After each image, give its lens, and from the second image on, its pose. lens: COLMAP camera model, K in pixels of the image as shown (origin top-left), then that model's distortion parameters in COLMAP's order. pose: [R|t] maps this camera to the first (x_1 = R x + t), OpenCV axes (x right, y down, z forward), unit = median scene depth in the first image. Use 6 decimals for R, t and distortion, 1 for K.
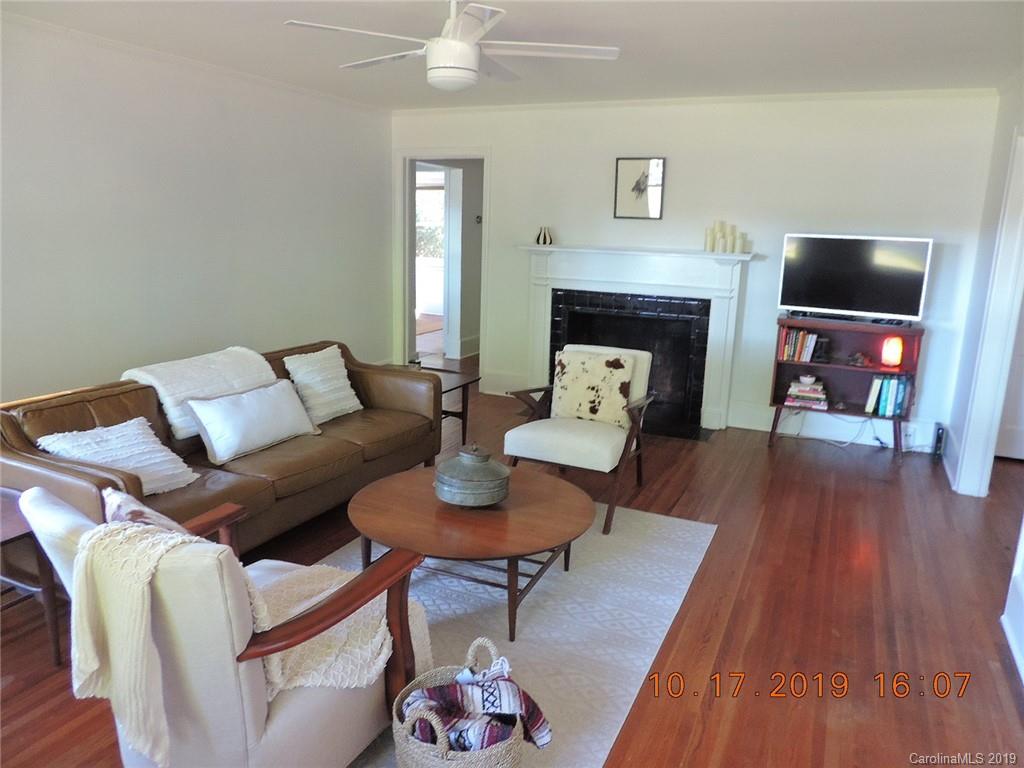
lens RADIAL K [[731.1, 0, 516.4], [0, 731.1, 386.3], [0, 0, 1]] dist [-0.002820, -0.000880]
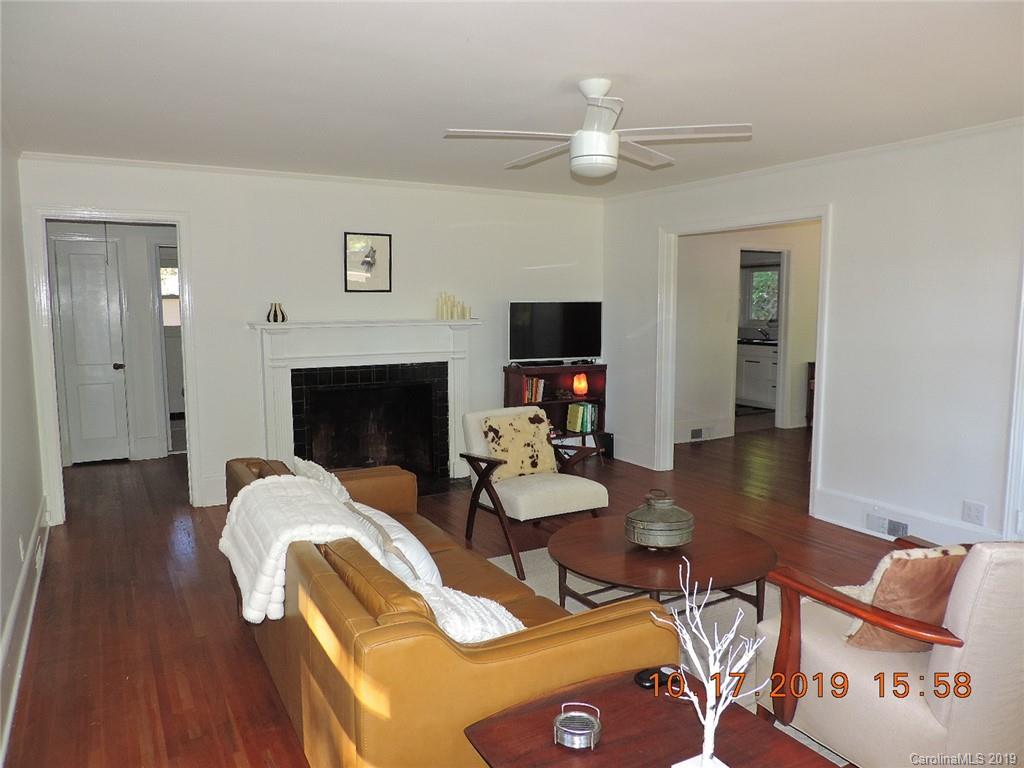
lens RADIAL K [[731.1, 0, 517.6], [0, 731.1, 379.4], [0, 0, 1]] dist [-0.002820, -0.000880]
pose [[0.577579, -0.116219, 0.808020, -0.630583], [0.199354, 0.979926, -0.001555, -0.076679], [-0.791619, 0.161980, 0.589153, 0.293835]]
